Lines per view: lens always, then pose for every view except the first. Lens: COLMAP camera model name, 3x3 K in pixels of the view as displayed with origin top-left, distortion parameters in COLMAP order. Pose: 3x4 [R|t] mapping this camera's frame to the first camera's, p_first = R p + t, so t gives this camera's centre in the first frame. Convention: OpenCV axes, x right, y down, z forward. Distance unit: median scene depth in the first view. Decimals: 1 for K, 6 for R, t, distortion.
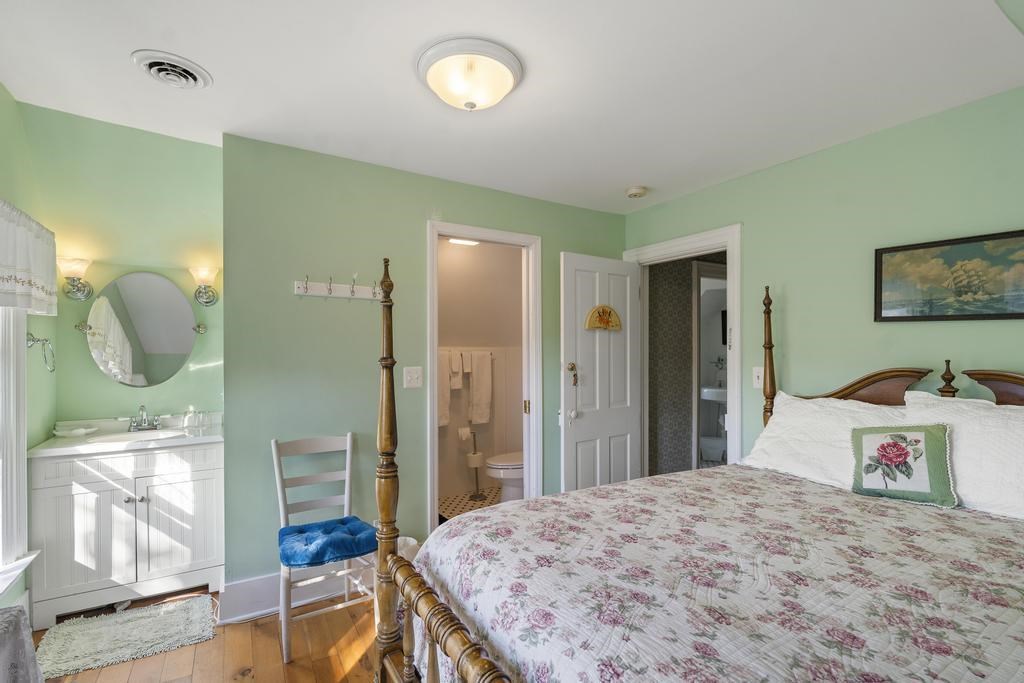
lens RADIAL K [[471.1, 0, 514.9], [0, 471.1, 345.6], [0, 0, 1]] dist [-0.003051, -0.000661]
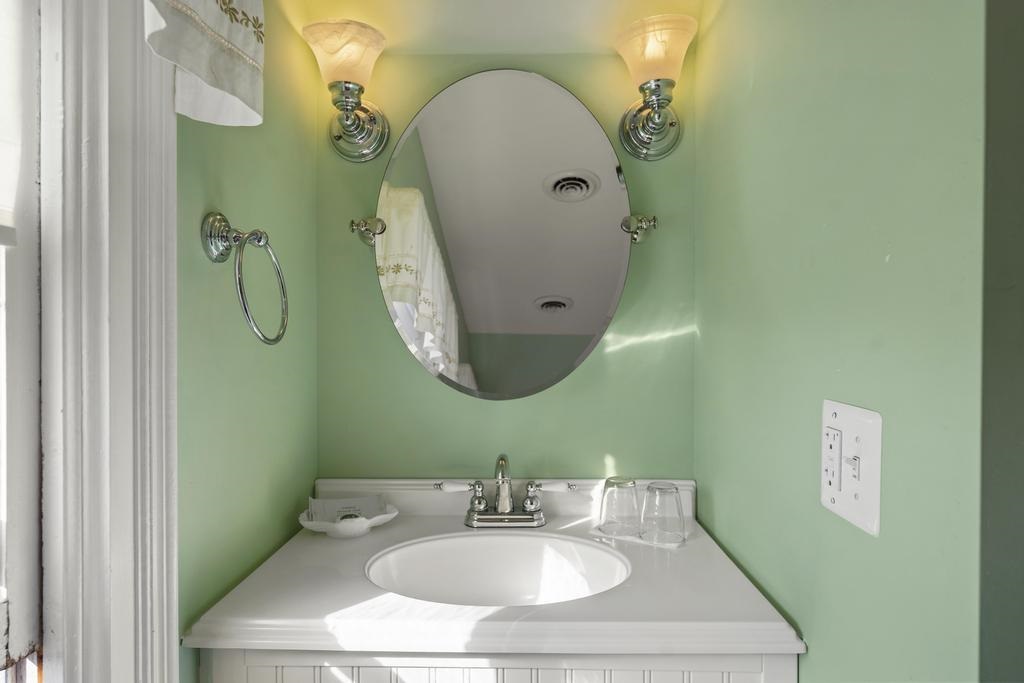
lens RADIAL K [[614.2, 0, 512.0], [0, 614.2, 341.5], [0, 0, 1]] dist [0.000296, 0.000168]
pose [[0.839093, 0.002376, -0.543982, -0.524699], [-0.000111, 0.999991, 0.004197, 0.044260], [0.543987, -0.003461, 0.839086, 0.611514]]
